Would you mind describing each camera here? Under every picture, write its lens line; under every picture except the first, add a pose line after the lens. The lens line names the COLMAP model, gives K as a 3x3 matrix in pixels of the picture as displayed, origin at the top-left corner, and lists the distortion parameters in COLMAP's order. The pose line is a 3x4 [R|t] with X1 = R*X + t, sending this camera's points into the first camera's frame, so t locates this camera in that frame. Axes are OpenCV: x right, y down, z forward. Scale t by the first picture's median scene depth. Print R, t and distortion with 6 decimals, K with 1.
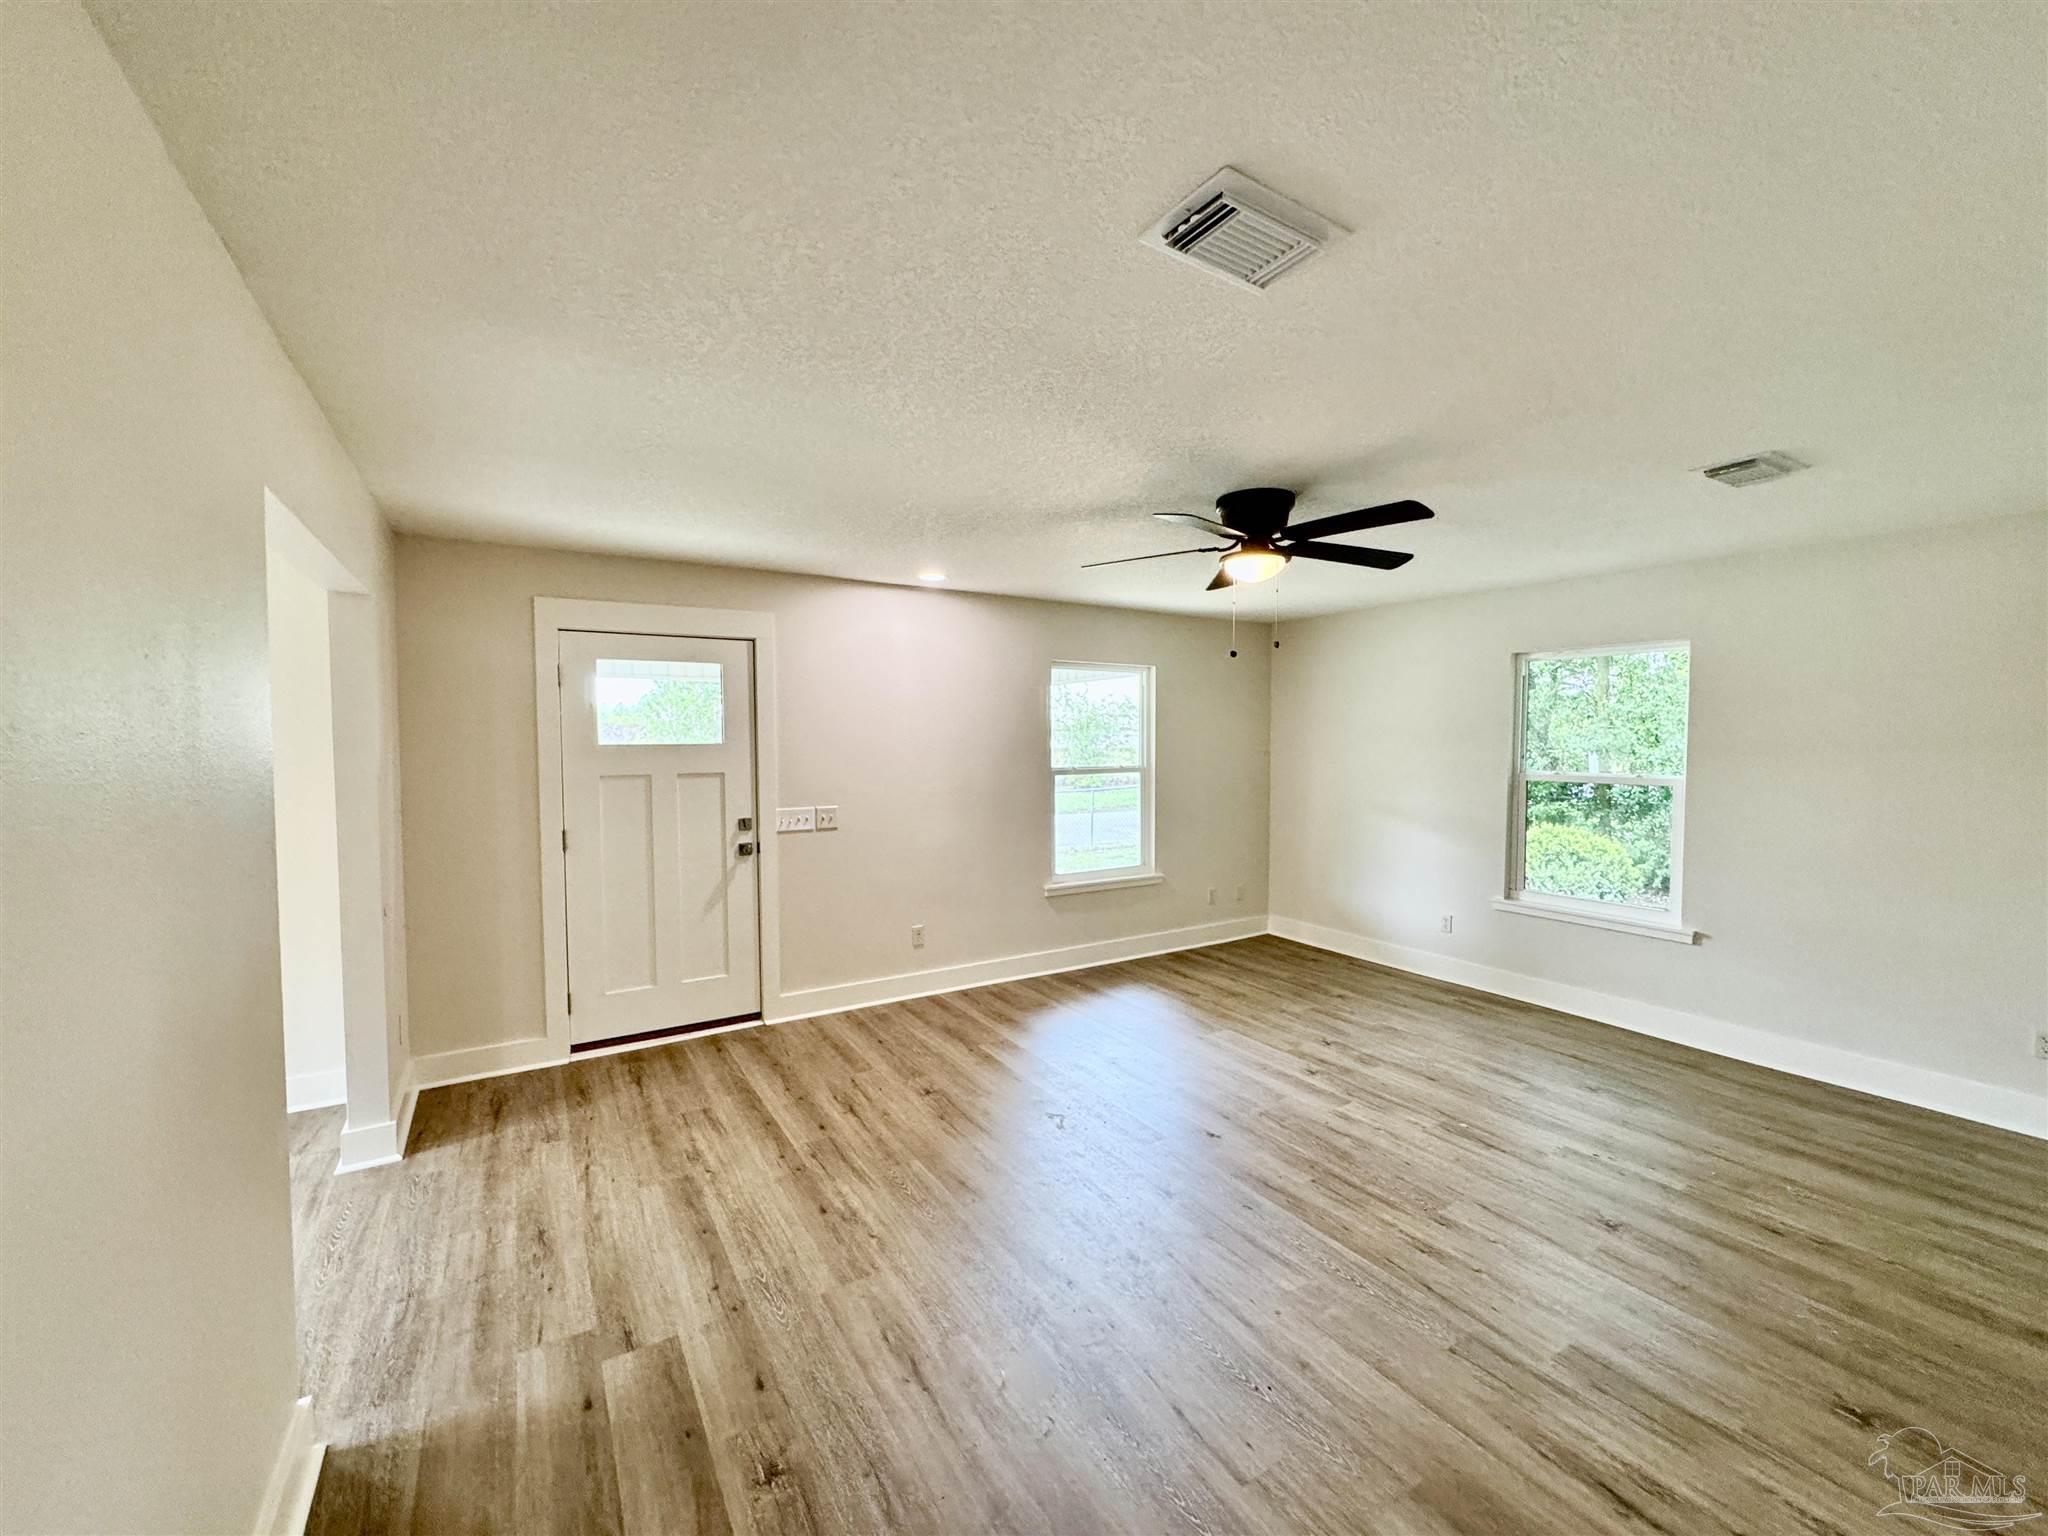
lens RADIAL K [[817.8, 0, 1029.7], [0, 817.8, 752.6], [0, 0, 1]] dist [-0.001967, -0.000185]
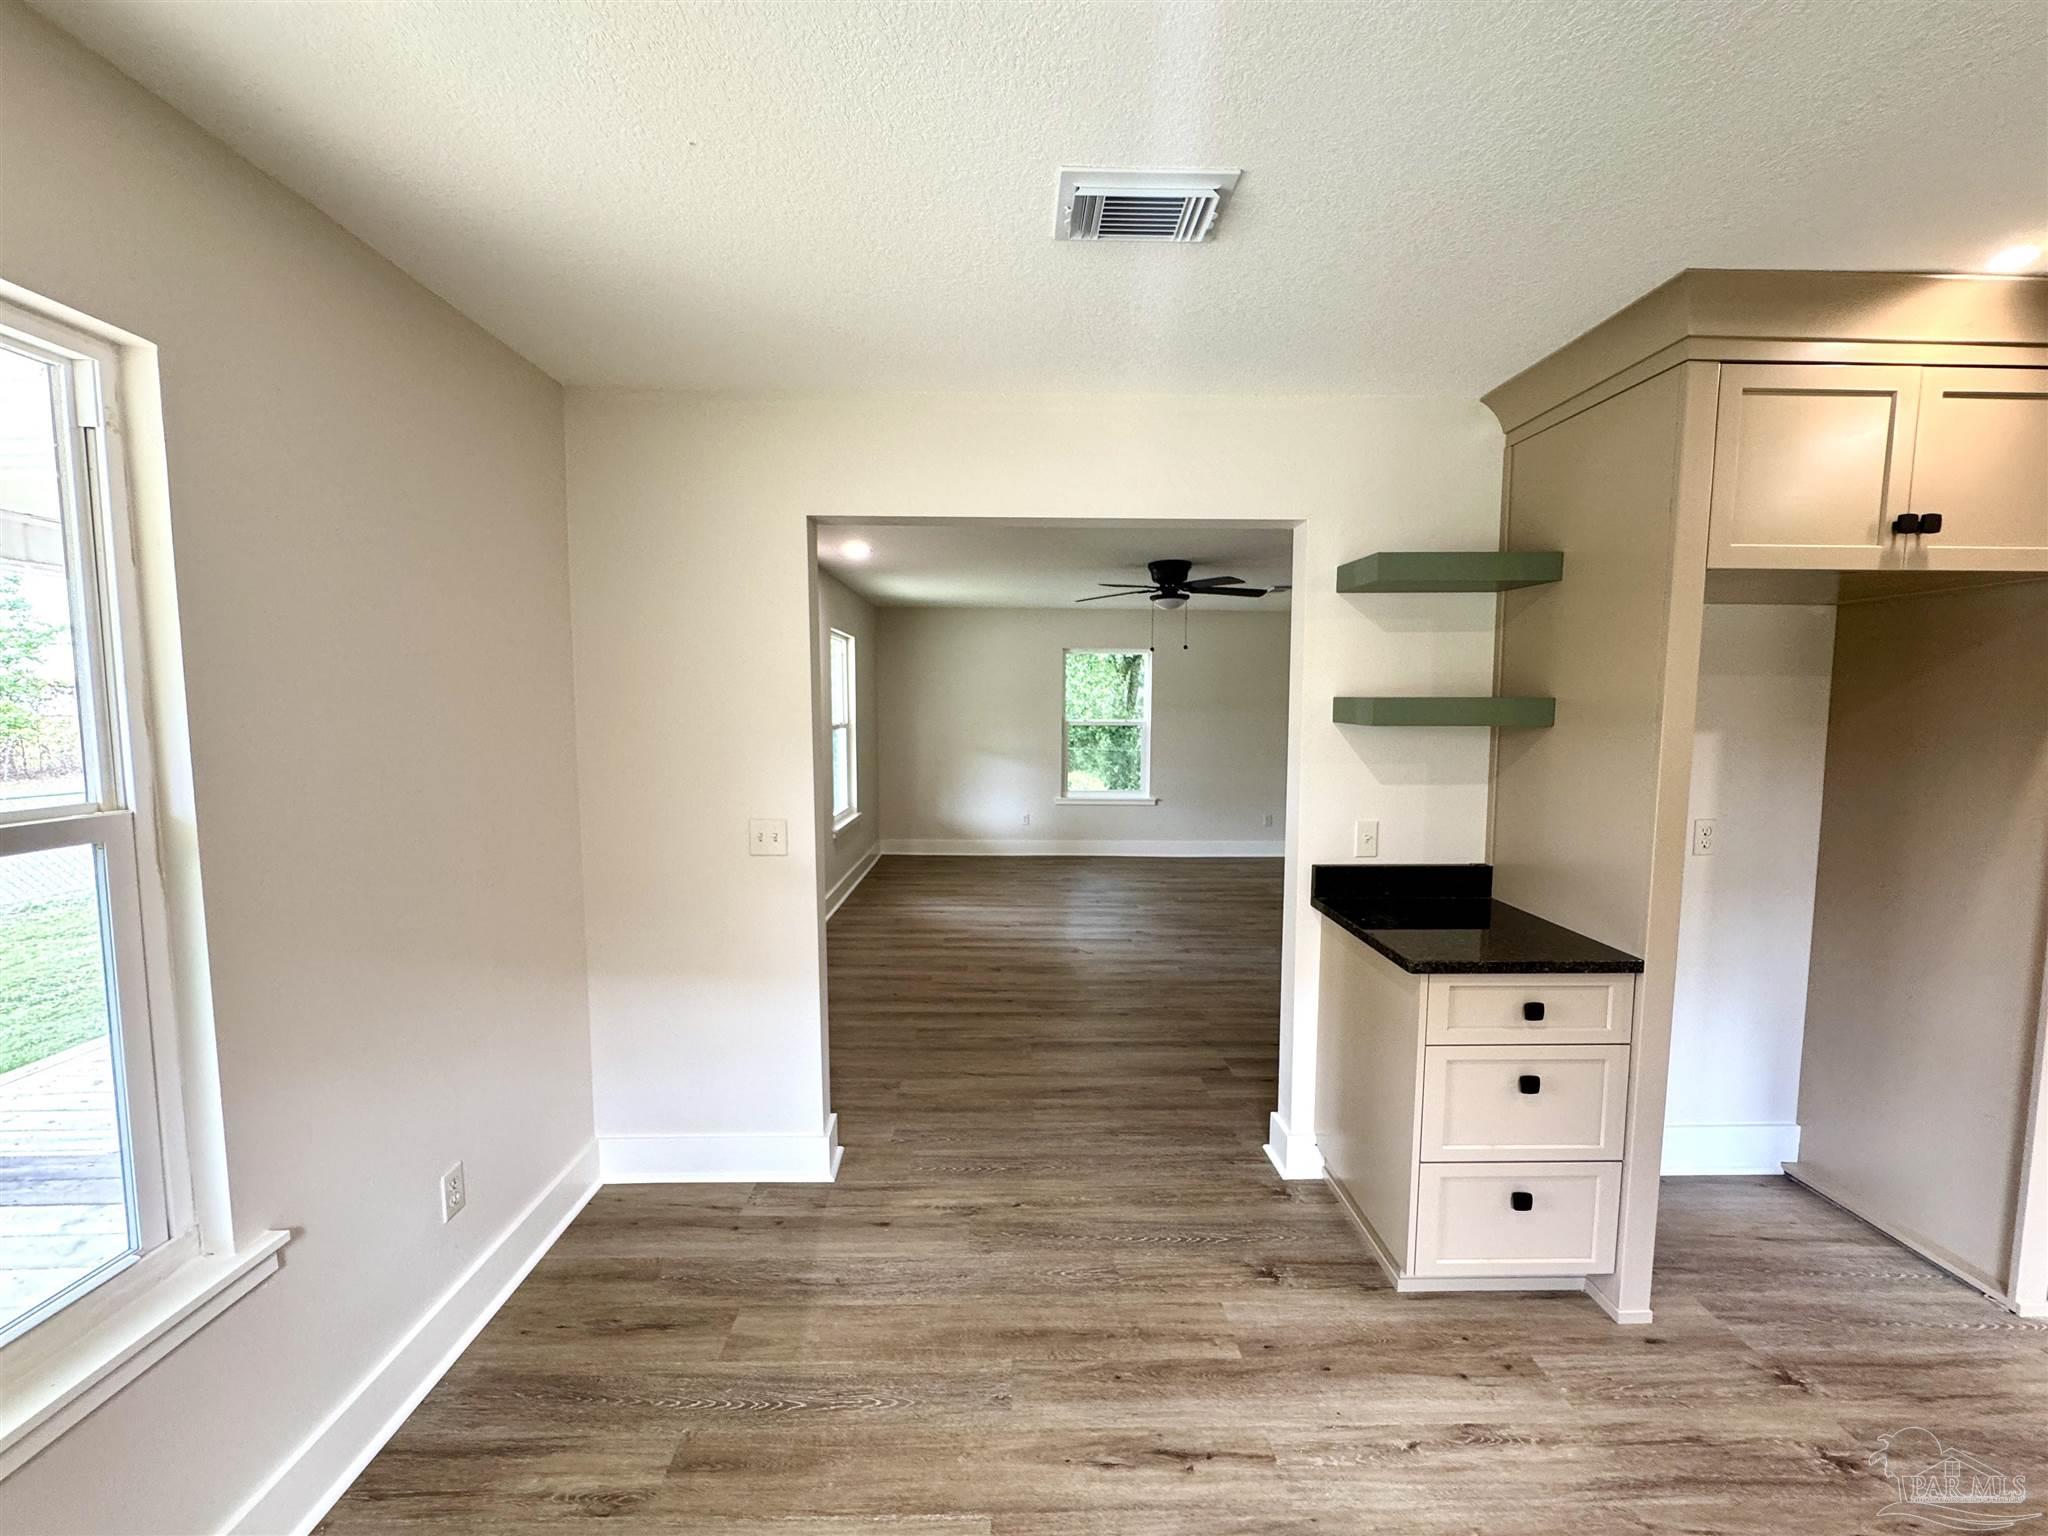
lens RADIAL K [[817.8, 0, 1023.2], [0, 817.8, 771.3], [0, 0, 1]] dist [-0.001967, -0.000185]
pose [[0.517867, -0.069922, 0.852599, -1.301152], [0.010918, 0.997113, 0.075142, 0.004570], [-0.855391, -0.029605, 0.517135, 0.329222]]
